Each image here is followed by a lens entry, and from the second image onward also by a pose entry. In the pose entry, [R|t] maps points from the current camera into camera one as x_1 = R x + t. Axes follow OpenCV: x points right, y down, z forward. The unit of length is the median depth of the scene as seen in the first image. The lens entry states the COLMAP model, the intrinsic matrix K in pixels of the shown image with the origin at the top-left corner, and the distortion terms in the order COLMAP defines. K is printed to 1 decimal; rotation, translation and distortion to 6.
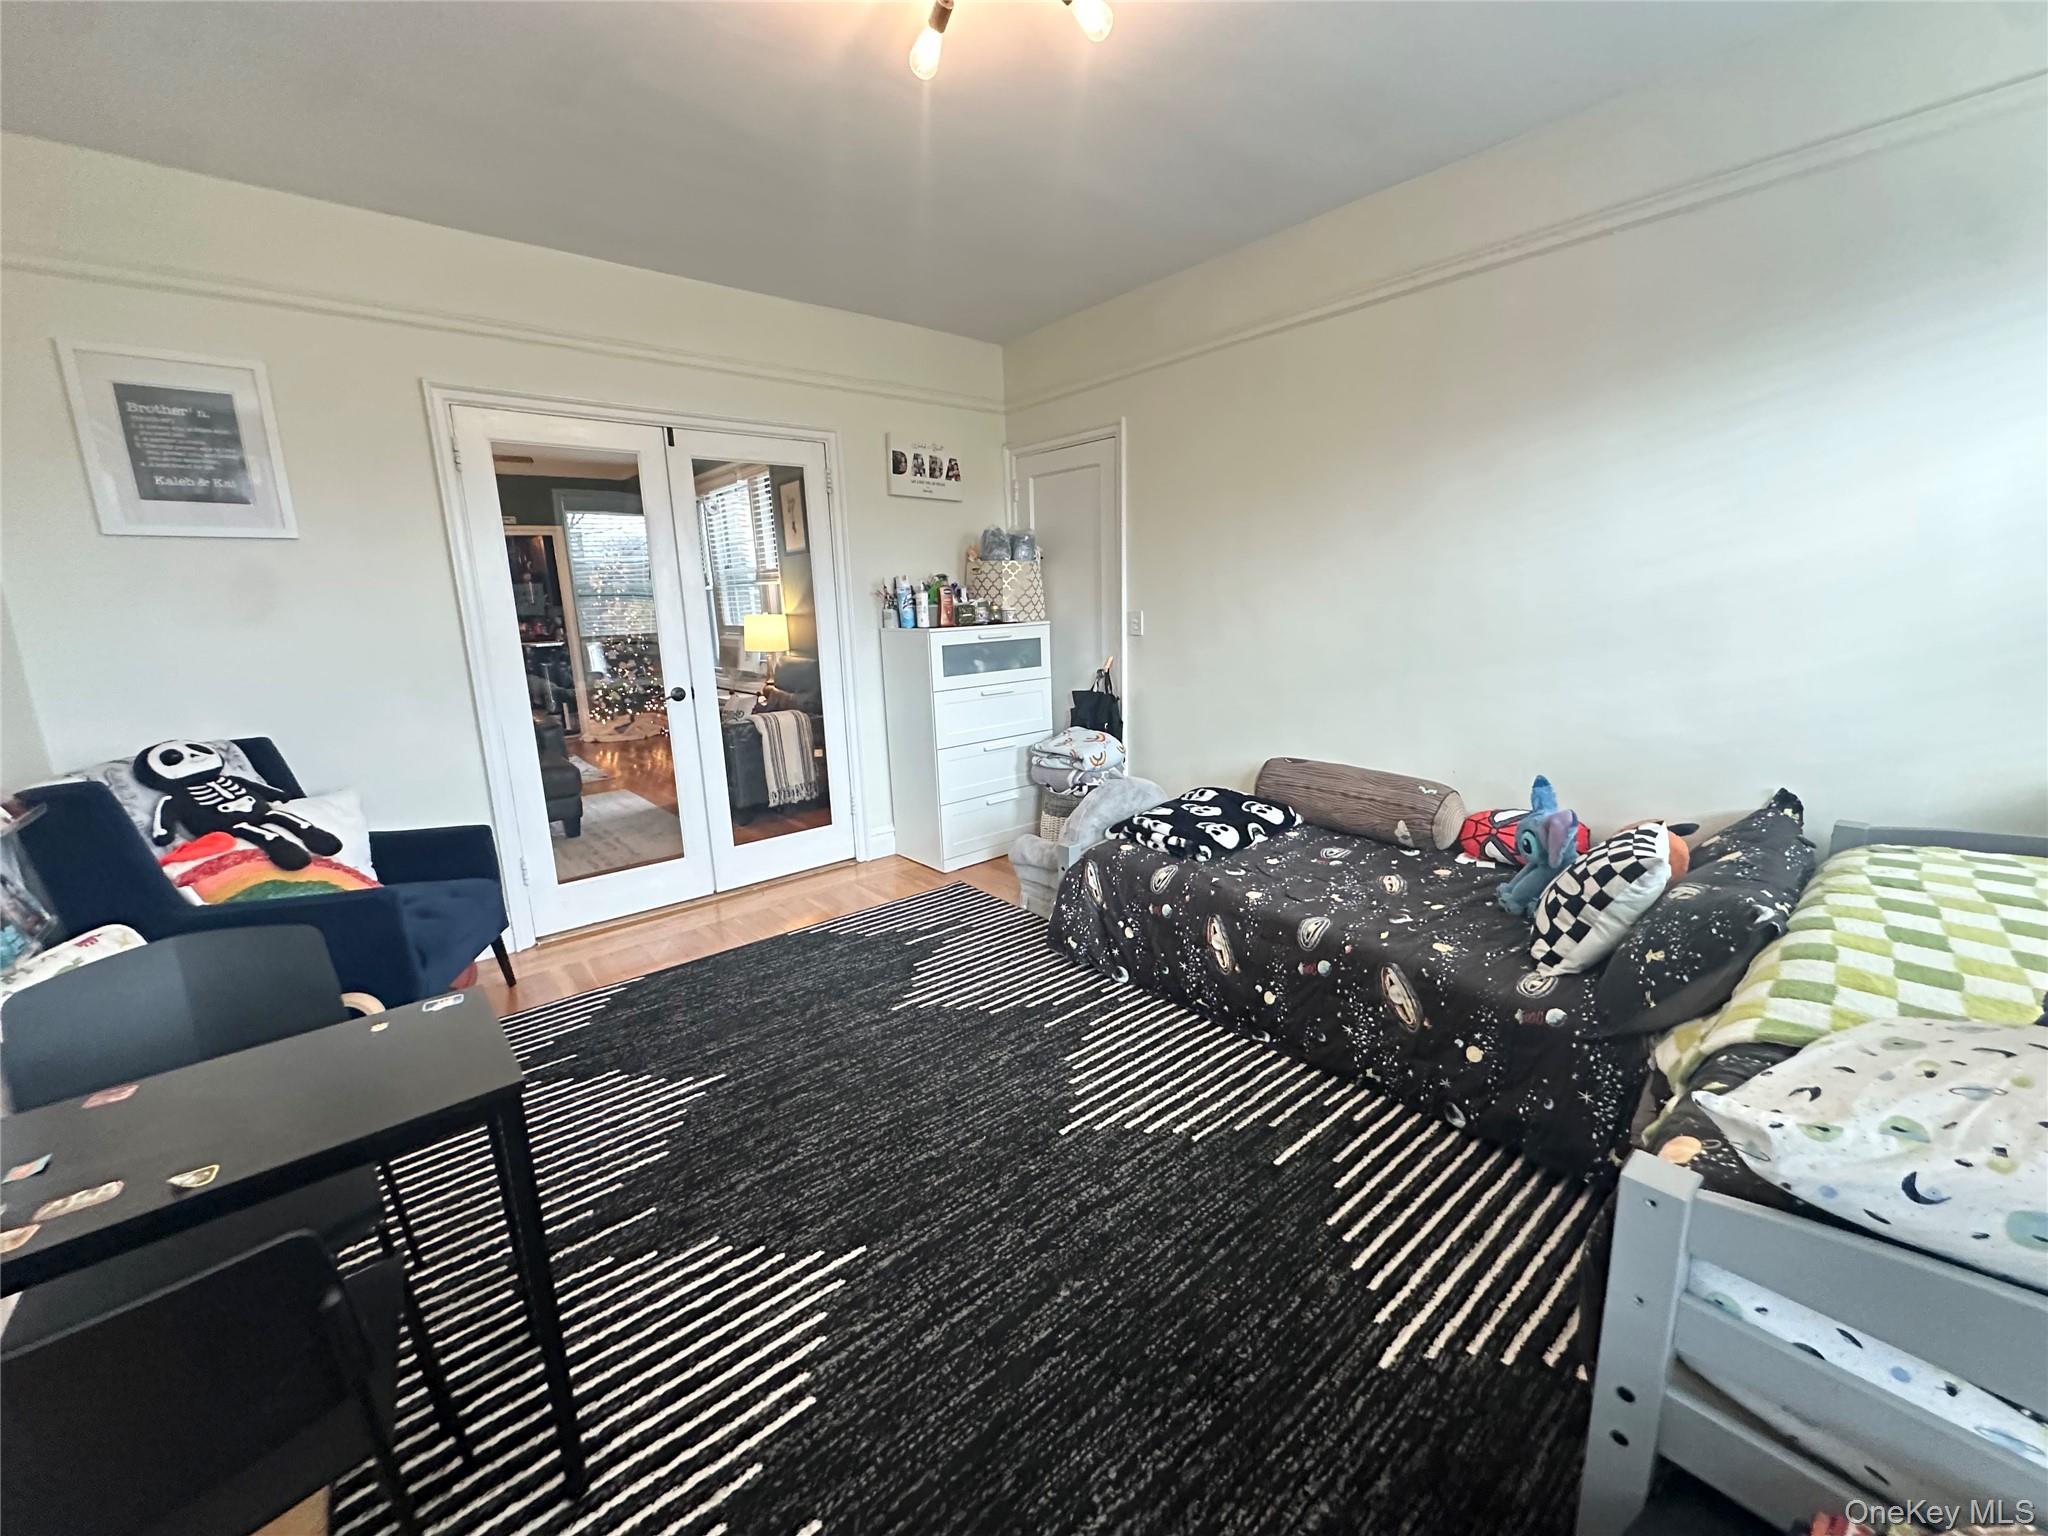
lens RADIAL K [[819.4, 0, 1018.7], [0, 819.4, 766.1], [0, 0, 1]] dist [-0.000232, 0.000079]
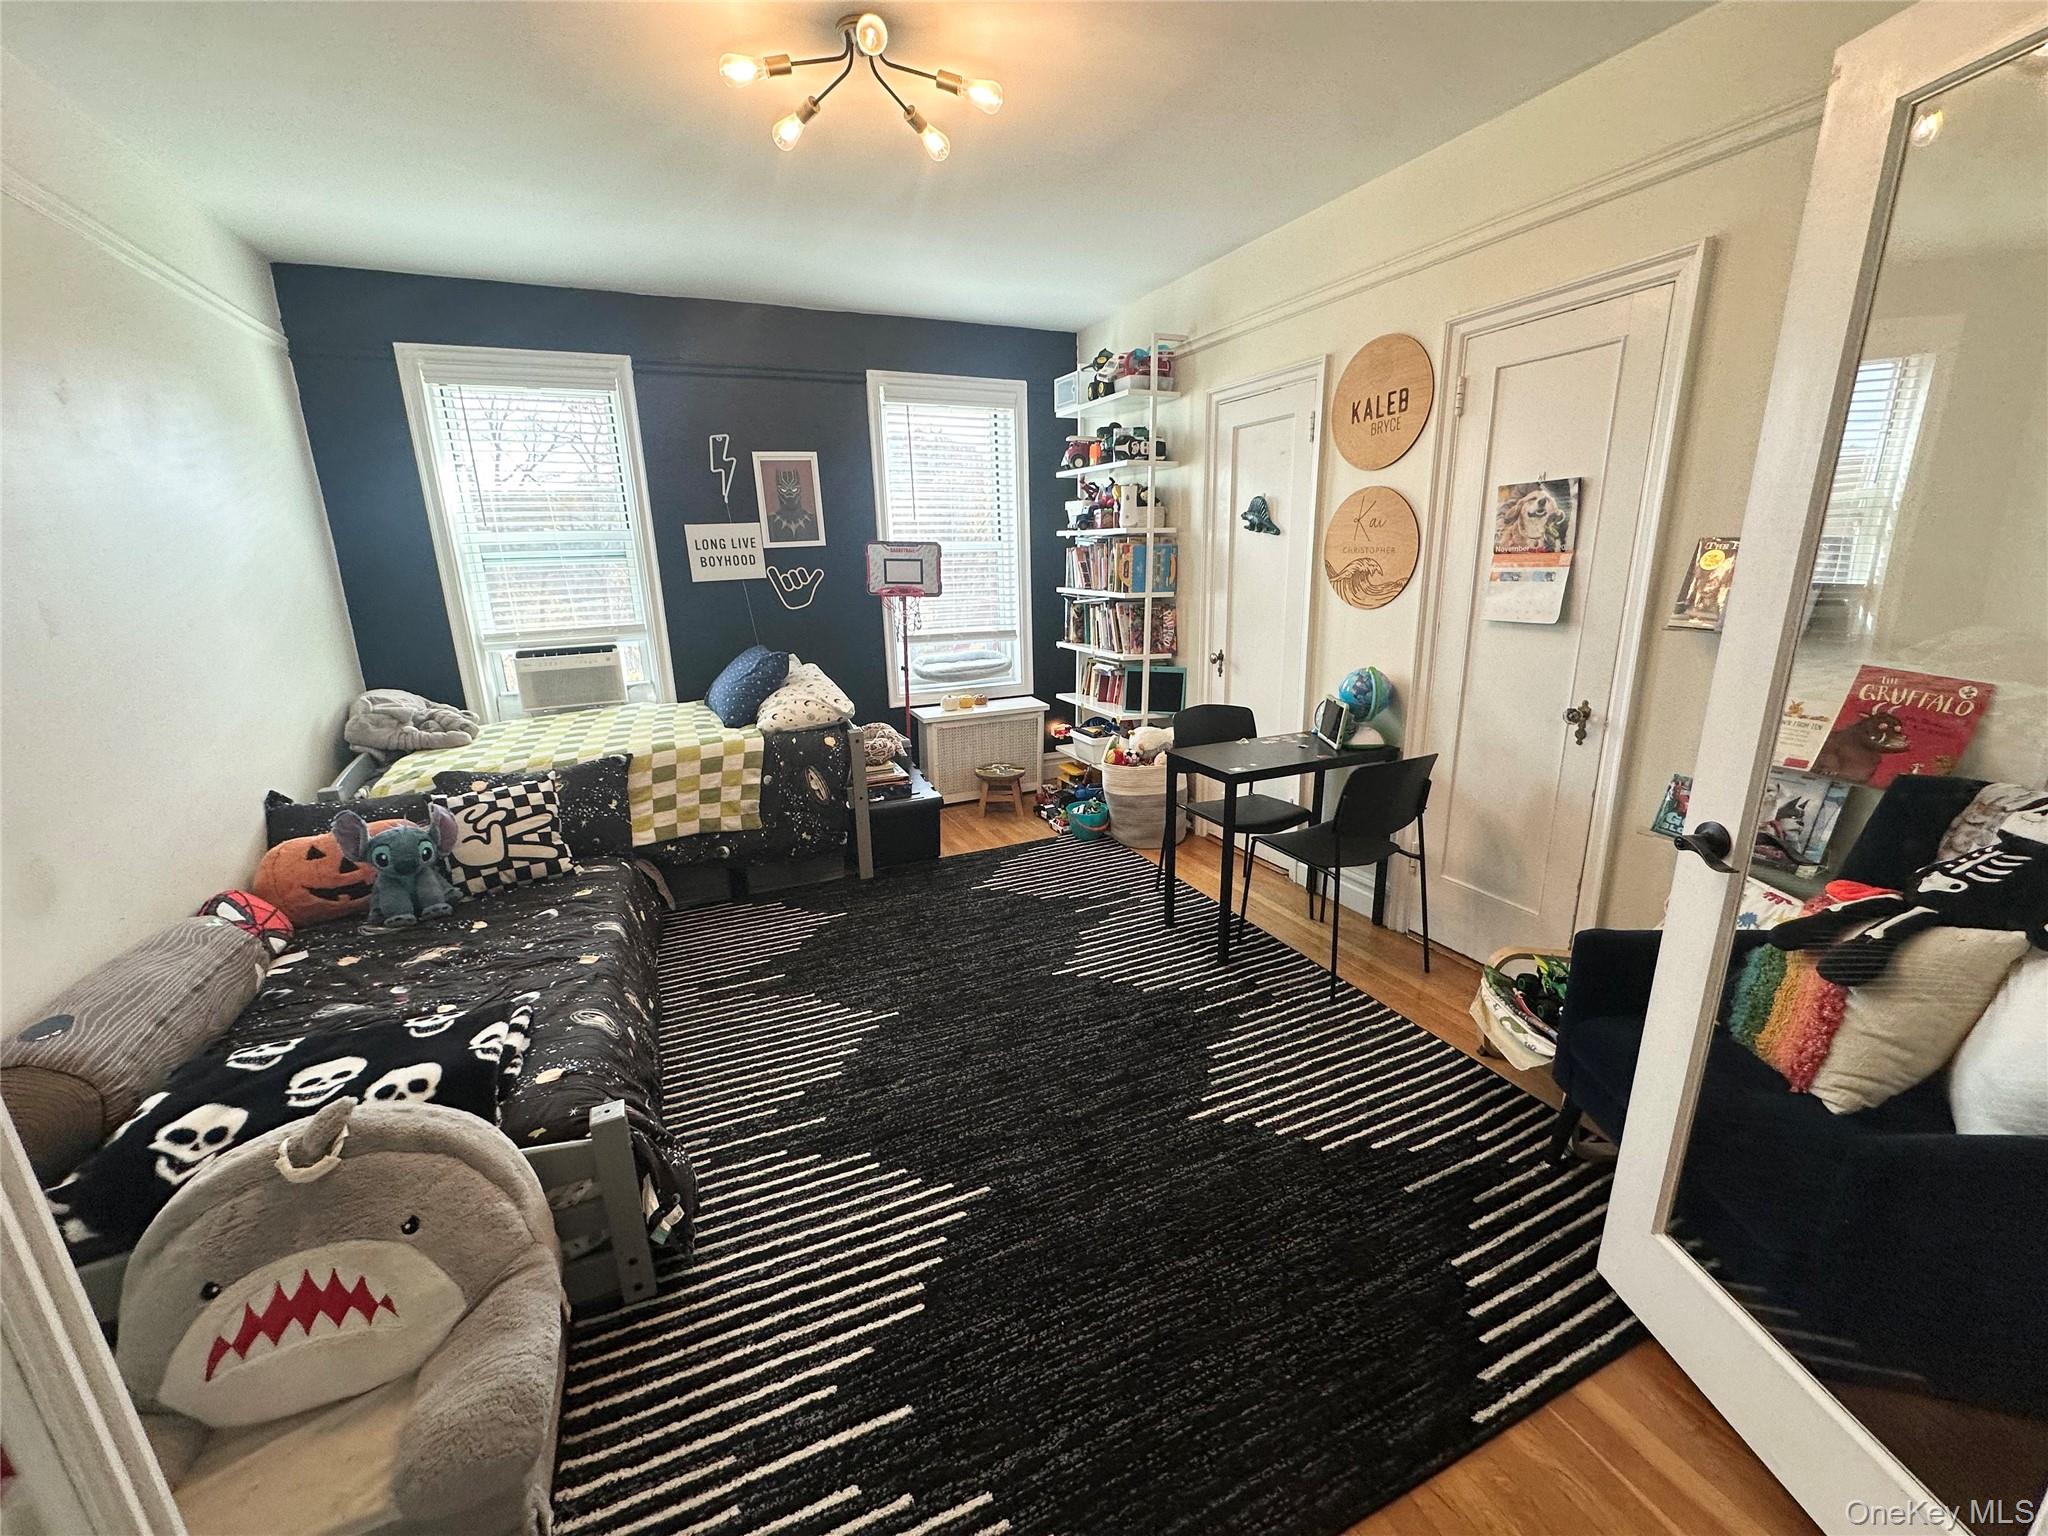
lens RADIAL K [[819.4, 0, 1026.2], [0, 819.4, 768.3], [0, 0, 1]] dist [-0.000232, 0.000079]
pose [[-0.962552, -0.014678, 0.270701, -0.464505], [0.109394, 0.892598, 0.437381, -0.417881], [-0.248047, 0.450615, -0.857566, 1.800504]]
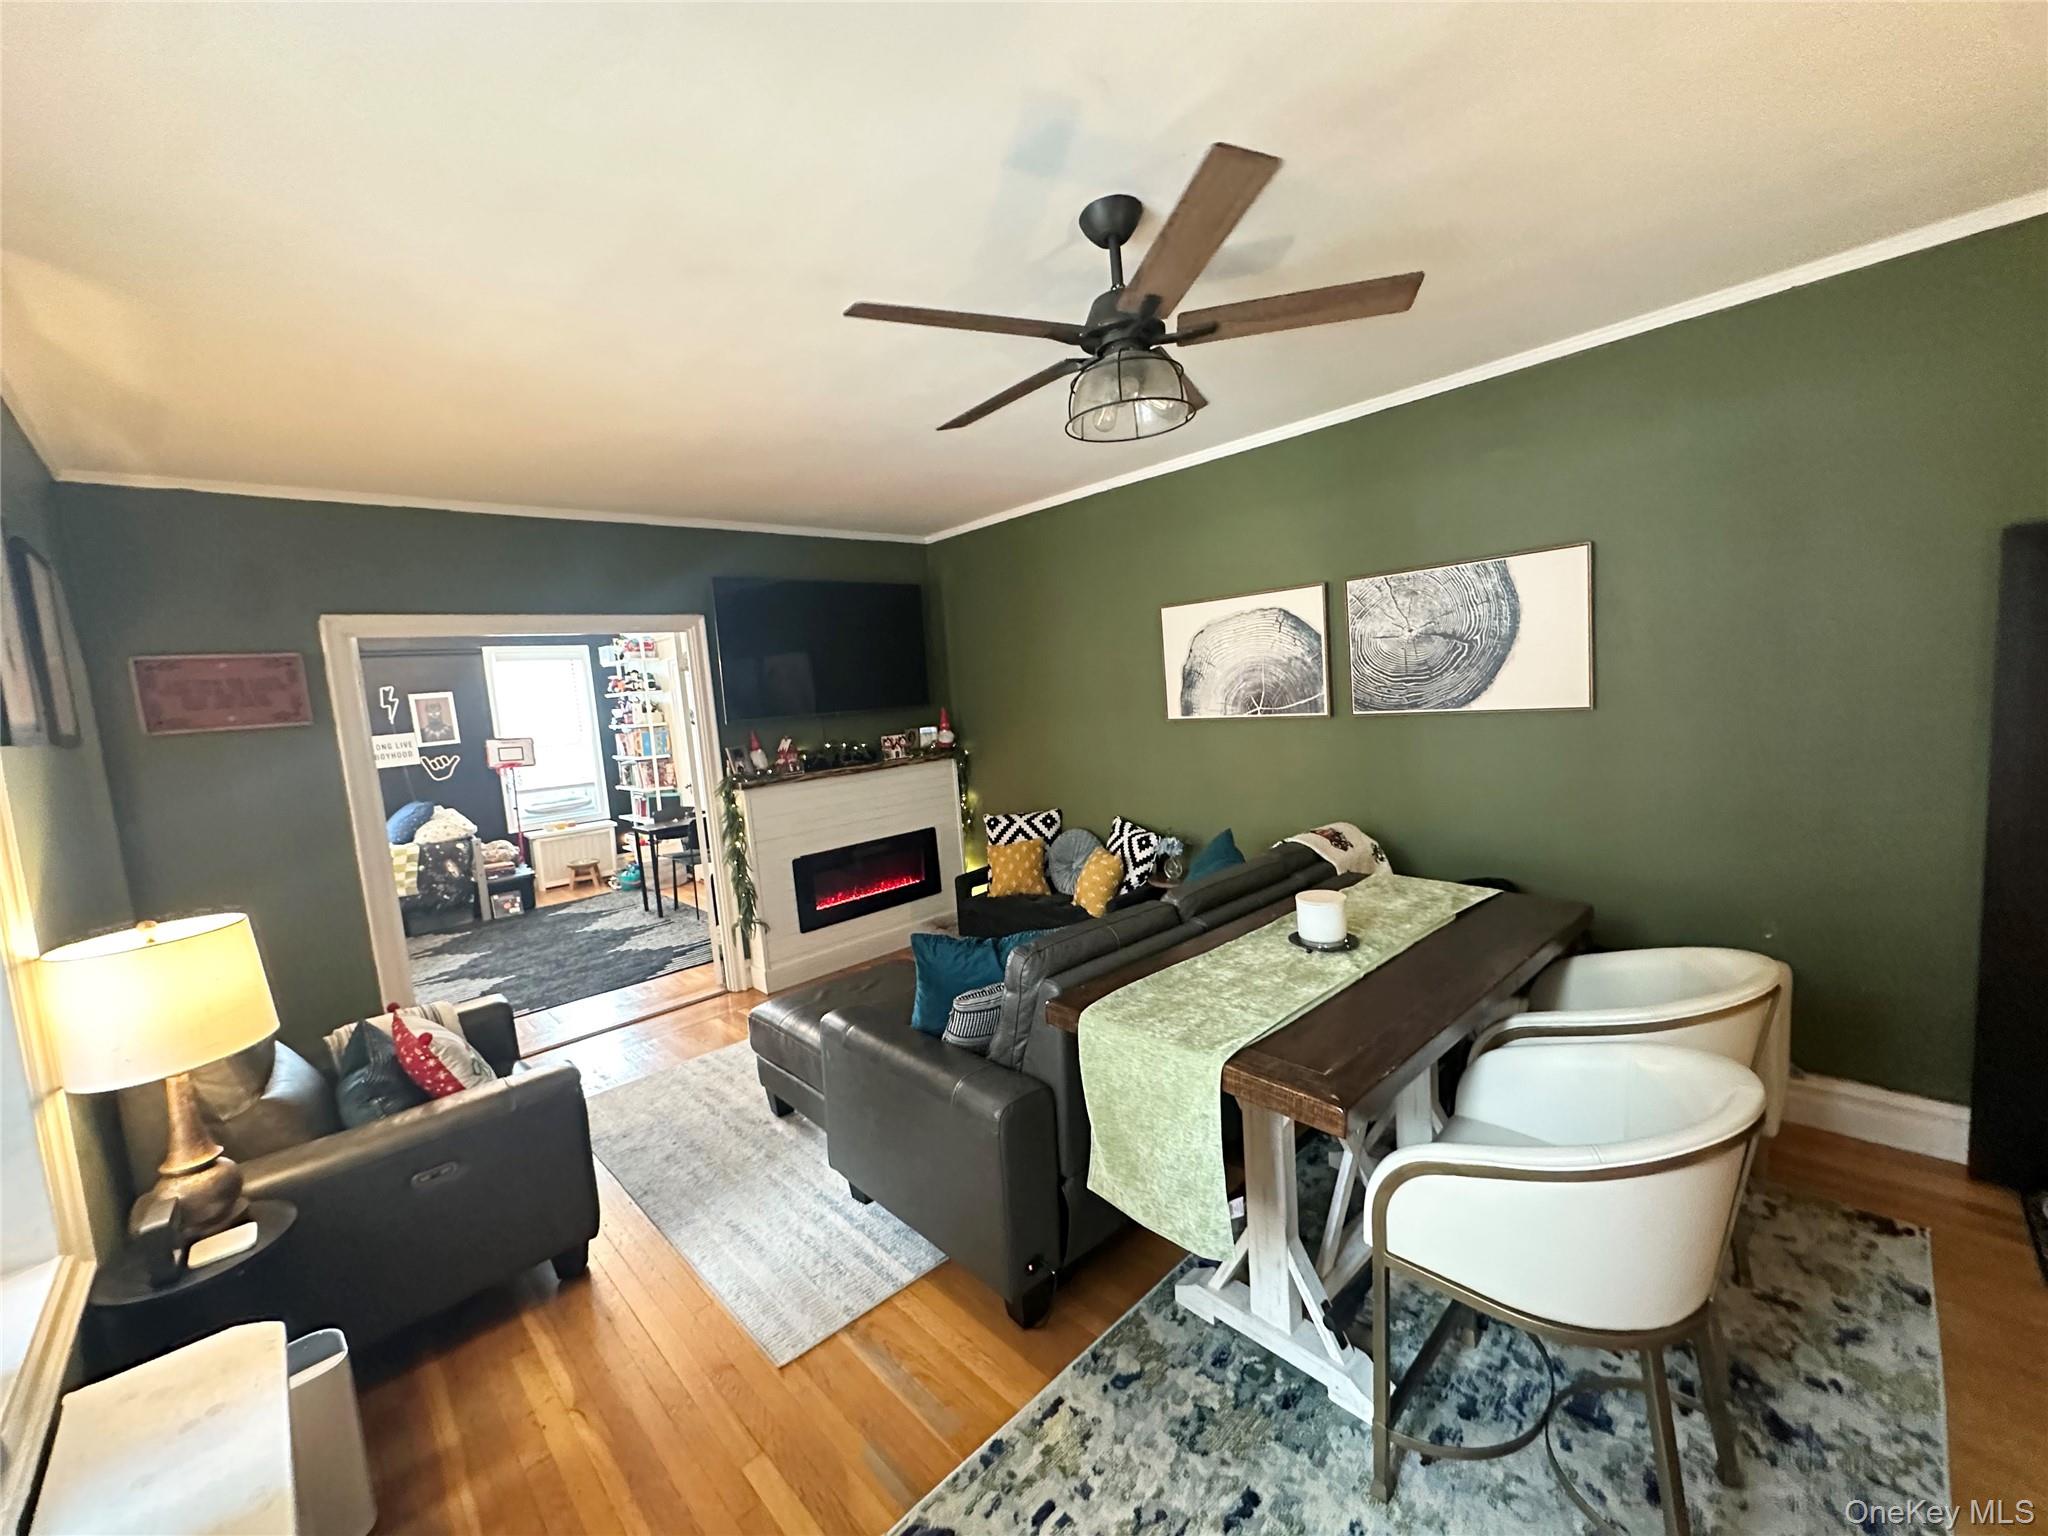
lens RADIAL K [[819.4, 0, 1019.2], [0, 819.4, 770.4], [0, 0, 1]] dist [-0.000232, 0.000079]
pose [[-0.992266, 0.116247, -0.043522, -1.650536], [0.097590, 0.947277, 0.305191, -0.805965], [0.076705, 0.298584, -0.951296, 3.509281]]
